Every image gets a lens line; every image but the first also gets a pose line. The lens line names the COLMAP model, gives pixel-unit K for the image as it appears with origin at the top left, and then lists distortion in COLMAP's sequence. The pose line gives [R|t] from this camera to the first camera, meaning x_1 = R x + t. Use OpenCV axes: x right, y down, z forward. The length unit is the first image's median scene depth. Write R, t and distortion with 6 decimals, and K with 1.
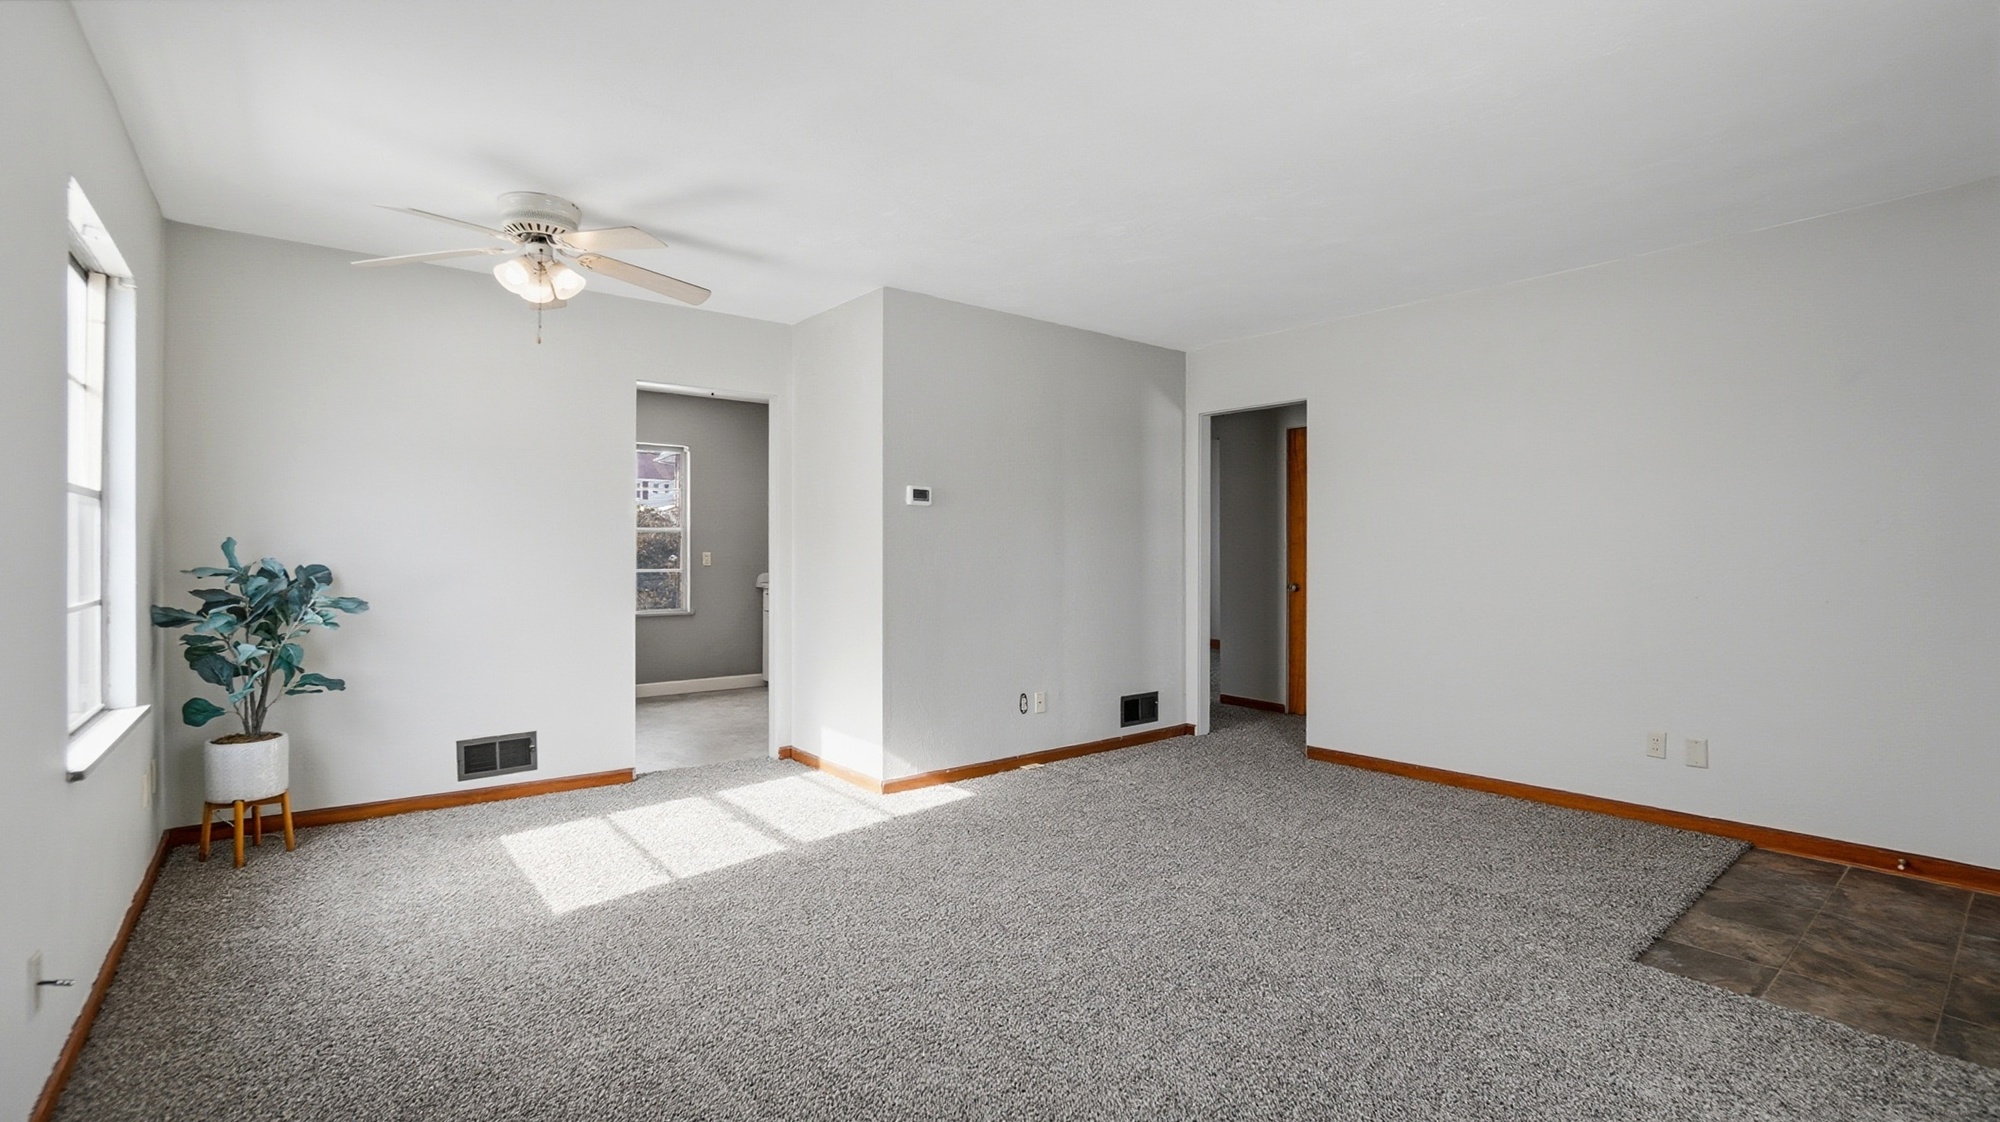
lens RADIAL K [[897.3, 0, 1000.0], [0, 897.3, 561.0], [0, 0, 1]] dist [-0.000894, 0.000282]
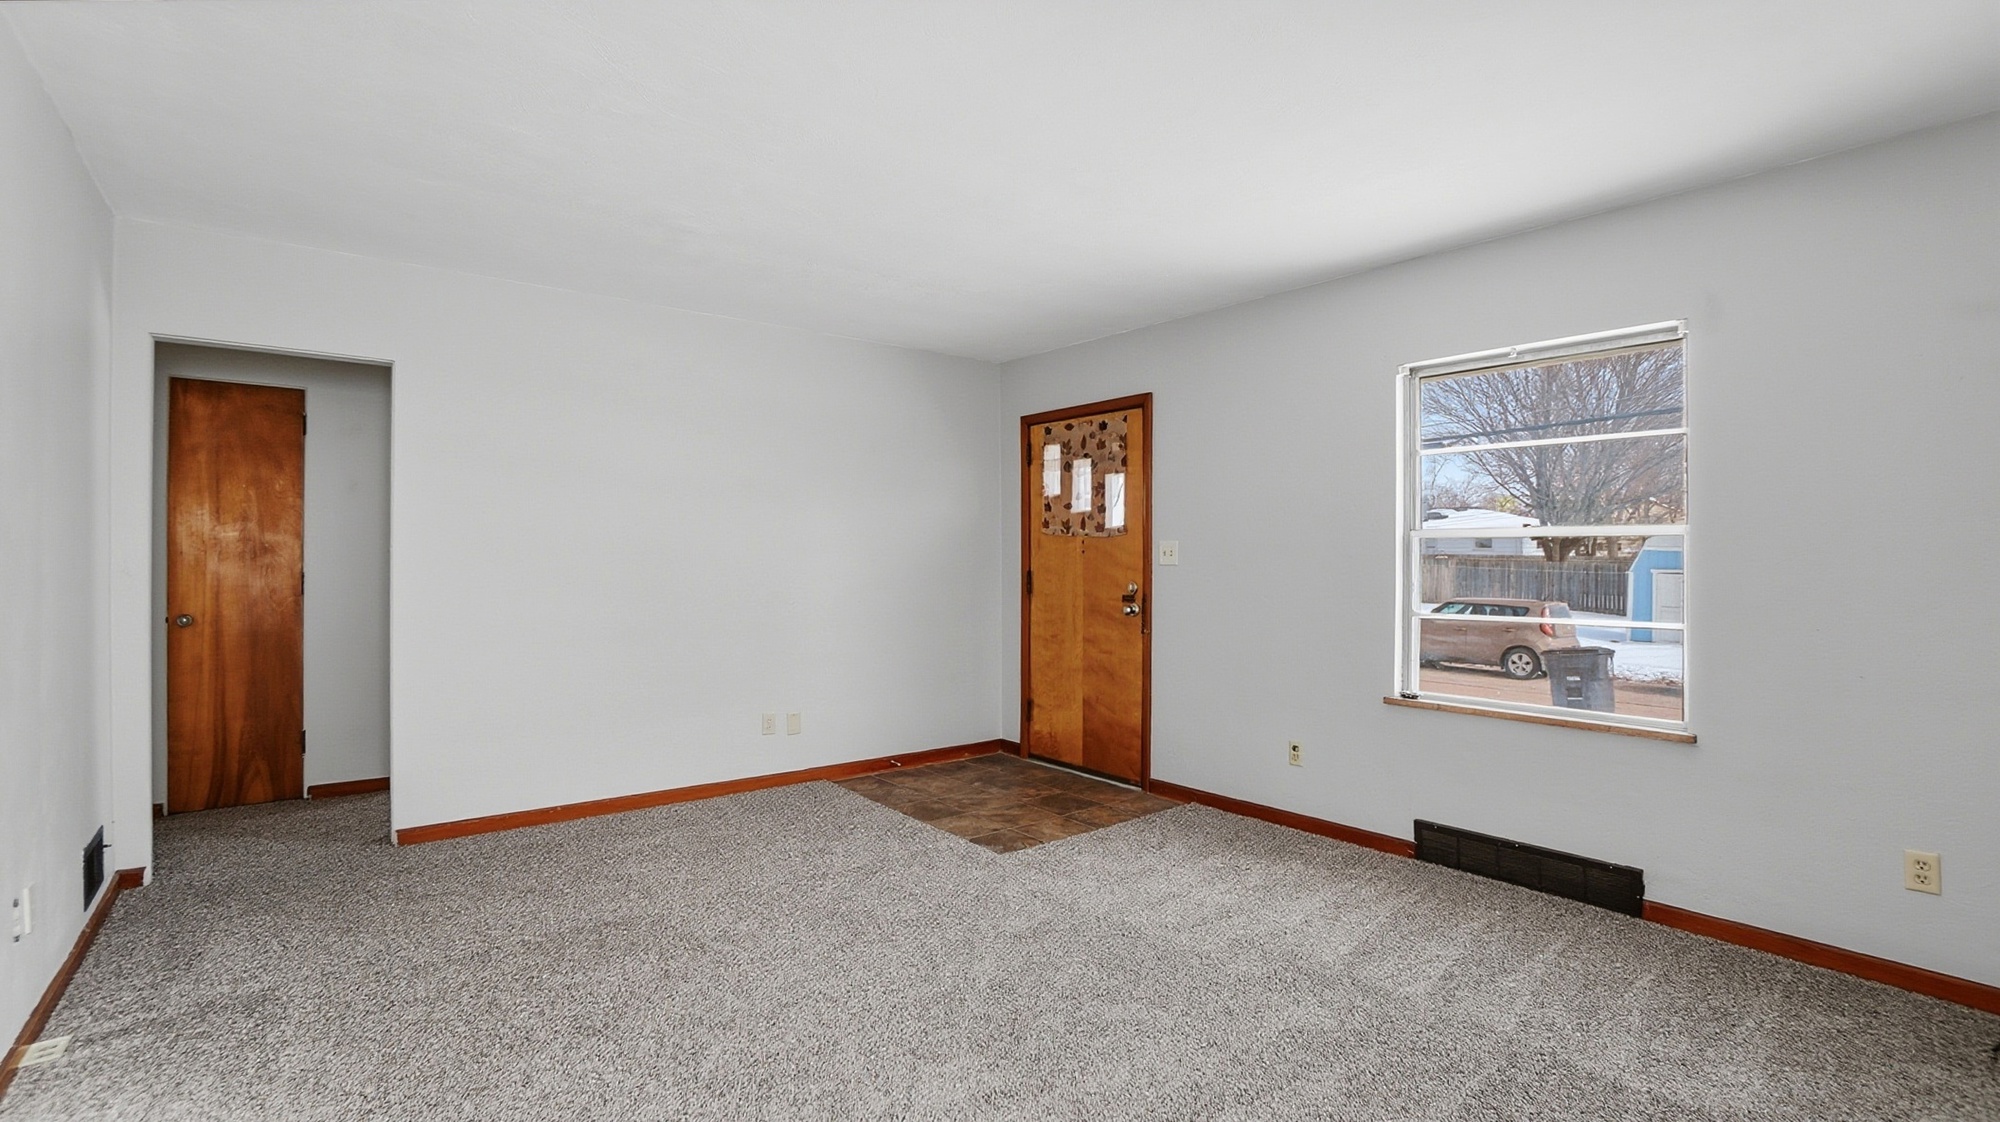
lens RADIAL K [[897.3, 0, 1000.0], [0, 897.3, 561.0], [0, 0, 1]] dist [-0.000894, 0.000282]
pose [[0.040705, -0.002384, 0.999168, -0.529921], [0.006212, 0.999978, 0.002133, -0.022566], [-0.999152, 0.006120, 0.040719, 0.668614]]
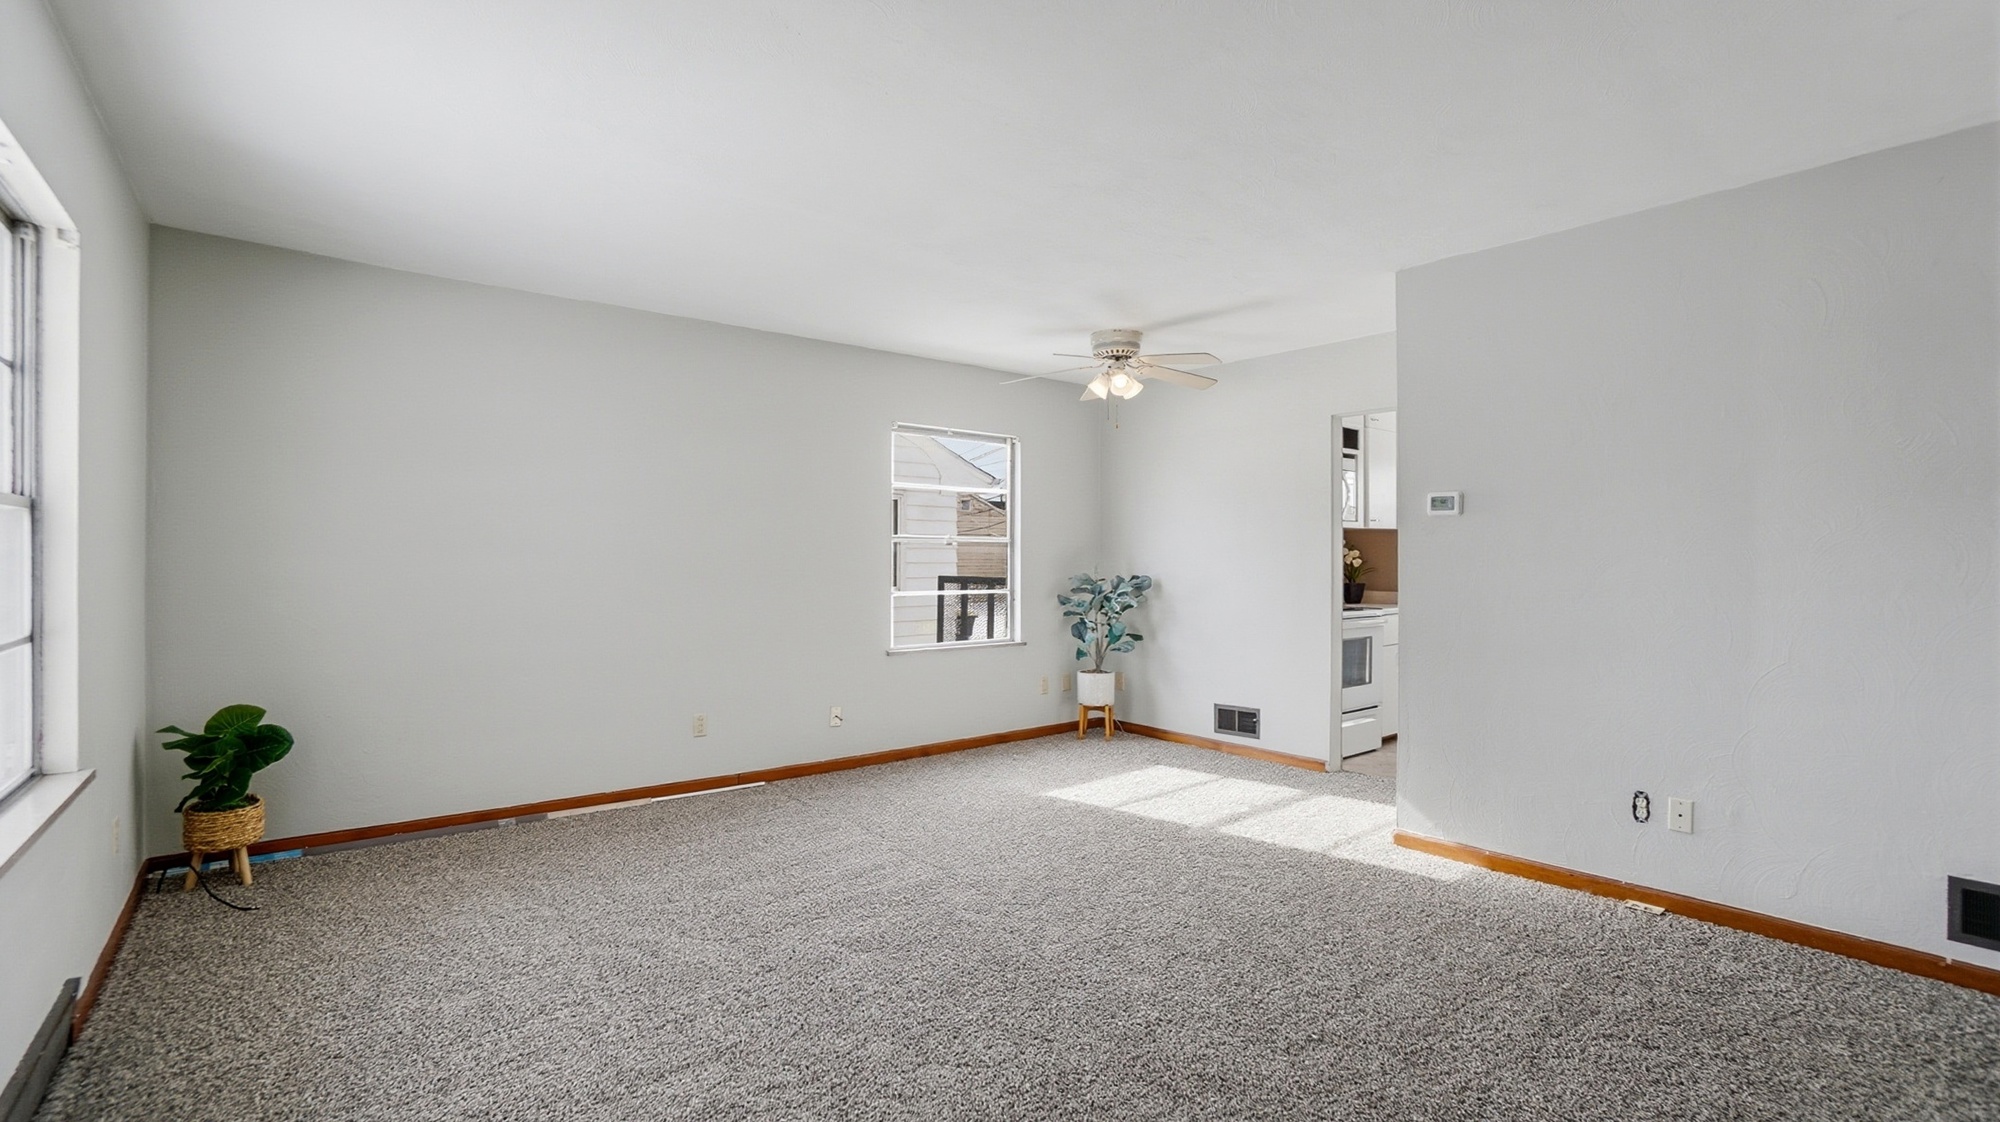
lens RADIAL K [[897.3, 0, 1000.0], [0, 897.3, 561.0], [0, 0, 1]] dist [-0.000894, 0.000282]
pose [[0.015415, -0.007849, -0.999850, 0.903992], [-0.010518, 0.999913, -0.008012, -0.011202], [0.999826, 0.010639, 0.015331, 0.711471]]
